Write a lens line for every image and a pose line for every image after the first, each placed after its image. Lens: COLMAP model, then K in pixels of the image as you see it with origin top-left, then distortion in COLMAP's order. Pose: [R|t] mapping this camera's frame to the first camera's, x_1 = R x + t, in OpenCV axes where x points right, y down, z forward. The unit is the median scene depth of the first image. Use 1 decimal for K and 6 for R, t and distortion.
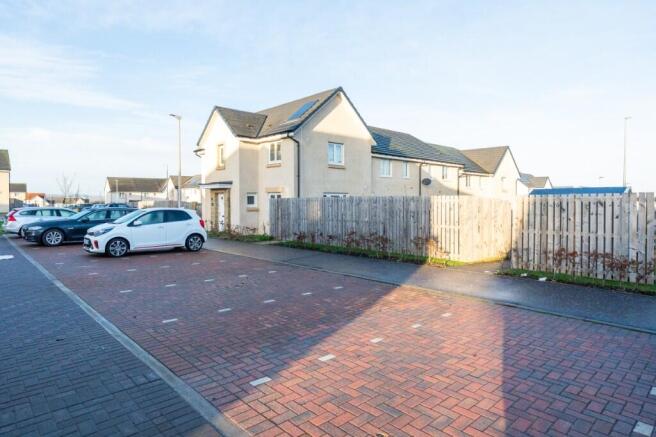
lens RADIAL K [[380.8, 0, 328.0], [0, 380.8, 218.5], [0, 0, 1]] dist [0.000152, -0.000007]
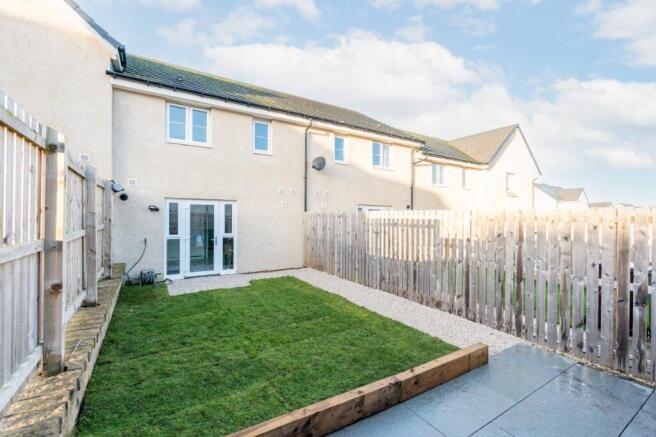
lens RADIAL K [[290.6, 0, 328.0], [0, 290.6, 218.5], [0, 0, 1]] dist [-0.002984, -0.000239]
pose [[0.979590, 0.020680, -0.199942, 0.349271], [-0.027246, 0.999174, -0.030144, -0.013464], [0.199153, 0.034976, 0.979344, 0.628881]]
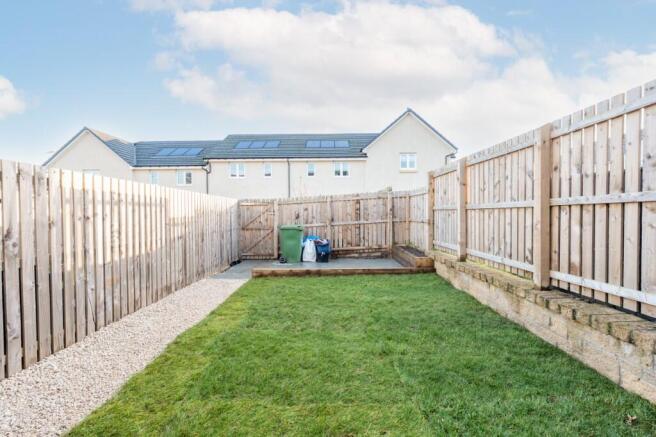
lens RADIAL K [[290.6, 0, 328.0], [0, 290.6, 218.5], [0, 0, 1]] dist [-0.002984, -0.000239]
pose [[-0.715670, 0.005055, 0.698420, 0.173372], [0.044374, 0.998283, 0.038244, -0.009930], [-0.697028, 0.058362, -0.714665, 0.916819]]
